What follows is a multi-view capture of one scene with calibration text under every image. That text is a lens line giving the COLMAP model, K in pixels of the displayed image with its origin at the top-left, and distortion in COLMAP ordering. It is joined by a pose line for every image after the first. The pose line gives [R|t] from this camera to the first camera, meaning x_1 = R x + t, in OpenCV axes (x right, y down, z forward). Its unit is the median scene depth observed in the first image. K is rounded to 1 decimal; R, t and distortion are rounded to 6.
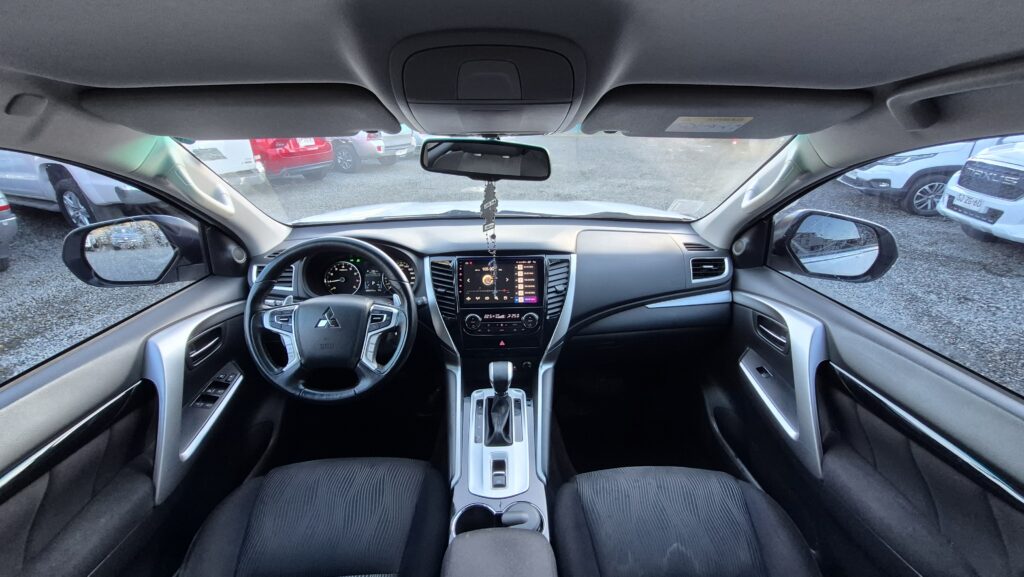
lens RADIAL K [[402.6, 0, 512.5], [0, 402.6, 292.0], [0, 0, 1]] dist [0.004138, -0.000010]
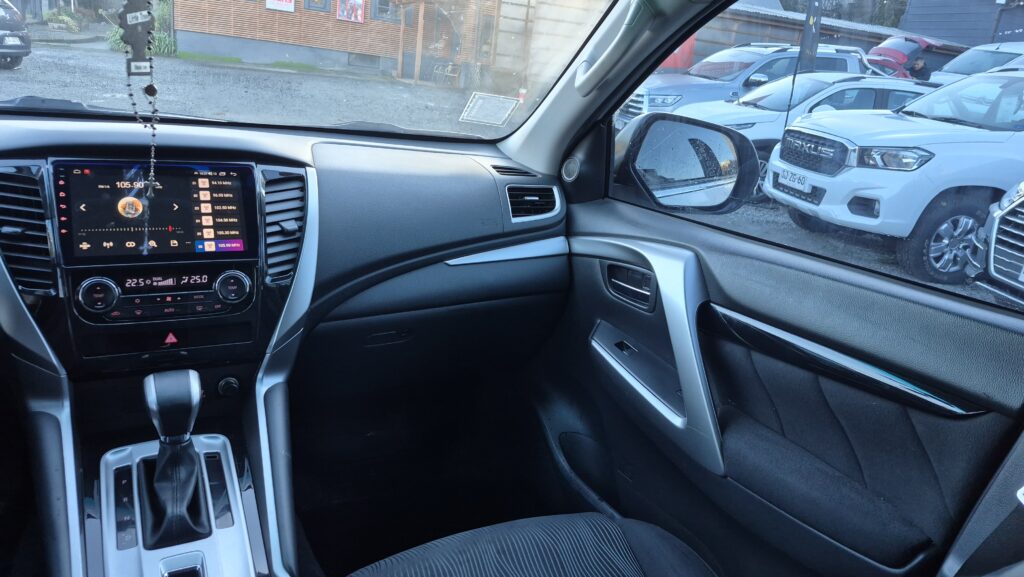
lens RADIAL K [[710.6, 0, 512.2], [0, 710.6, 283.1], [0, 0, 1]] dist [0.090353, -0.117200]
pose [[0.890533, -0.044441, 0.452742, -0.049710], [0.089913, 0.992779, -0.079406, 0.166032], [-0.445944, 0.111421, 0.888099, 0.055876]]
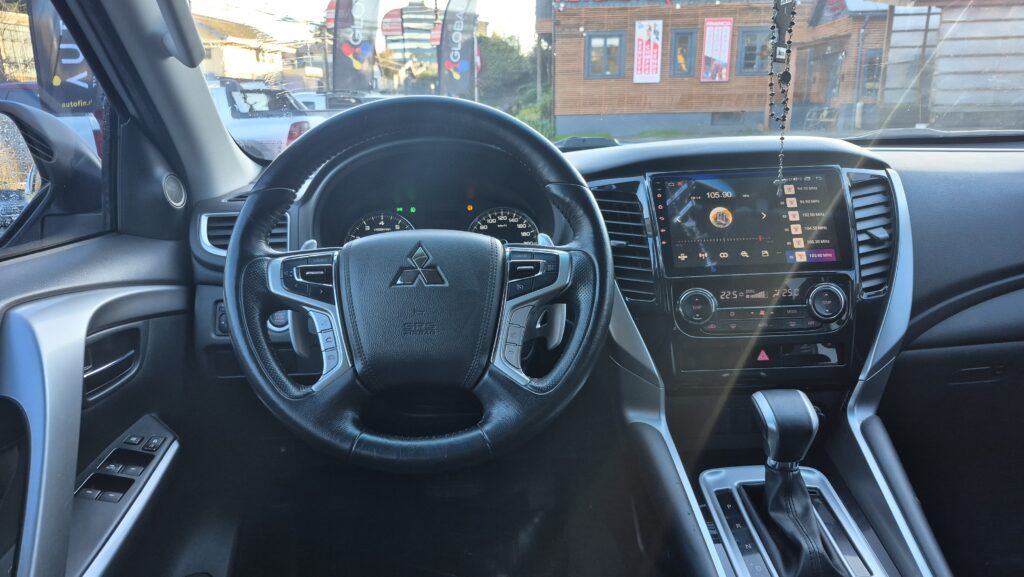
lens RADIAL K [[715.4, 0, 503.1], [0, 715.4, 298.8], [0, 0, 1]] dist [0.082601, -0.106565]
pose [[0.999421, -0.025917, -0.022032, -0.291367], [0.021741, 0.984812, -0.172260, 0.195311], [0.026162, 0.171682, 0.984805, 0.205957]]
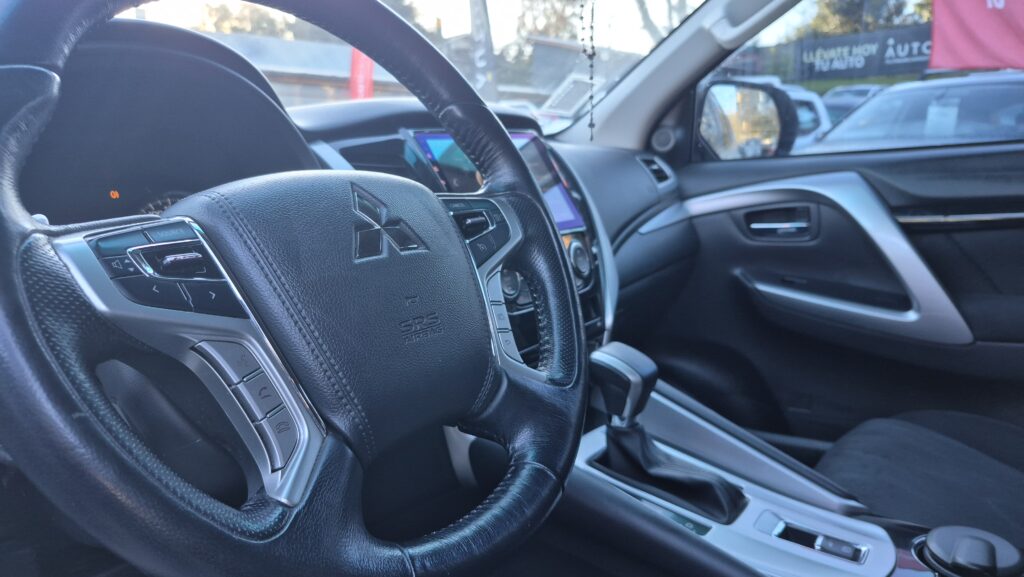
lens RADIAL K [[722.8, 0, 501.2], [0, 722.8, 286.6], [0, 0, 1]] dist [0.098347, -0.169241]
pose [[0.610789, -0.160729, 0.775309, -0.624519], [0.355474, 0.930617, -0.087117, 0.137282], [-0.707513, 0.328813, 0.625545, 0.572370]]
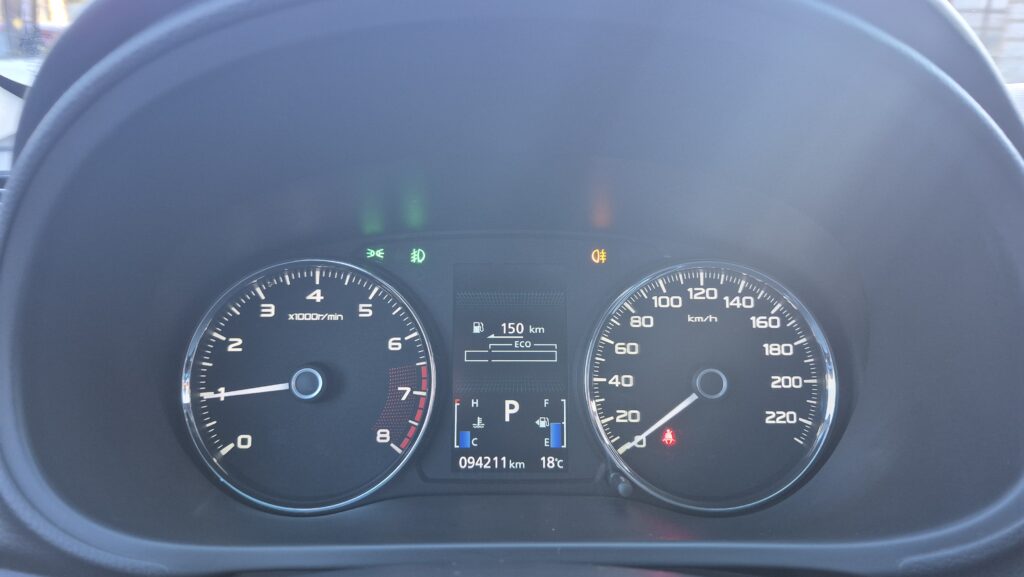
lens RADIAL K [[710.6, 0, 512.2], [0, 710.6, 283.1], [0, 0, 1]] dist [0.090353, -0.117200]
pose [[0.999128, 0.016893, -0.038187, -0.378328], [-0.022547, 0.987990, -0.152862, -0.031997], [0.035146, 0.153590, 0.987509, 0.829754]]
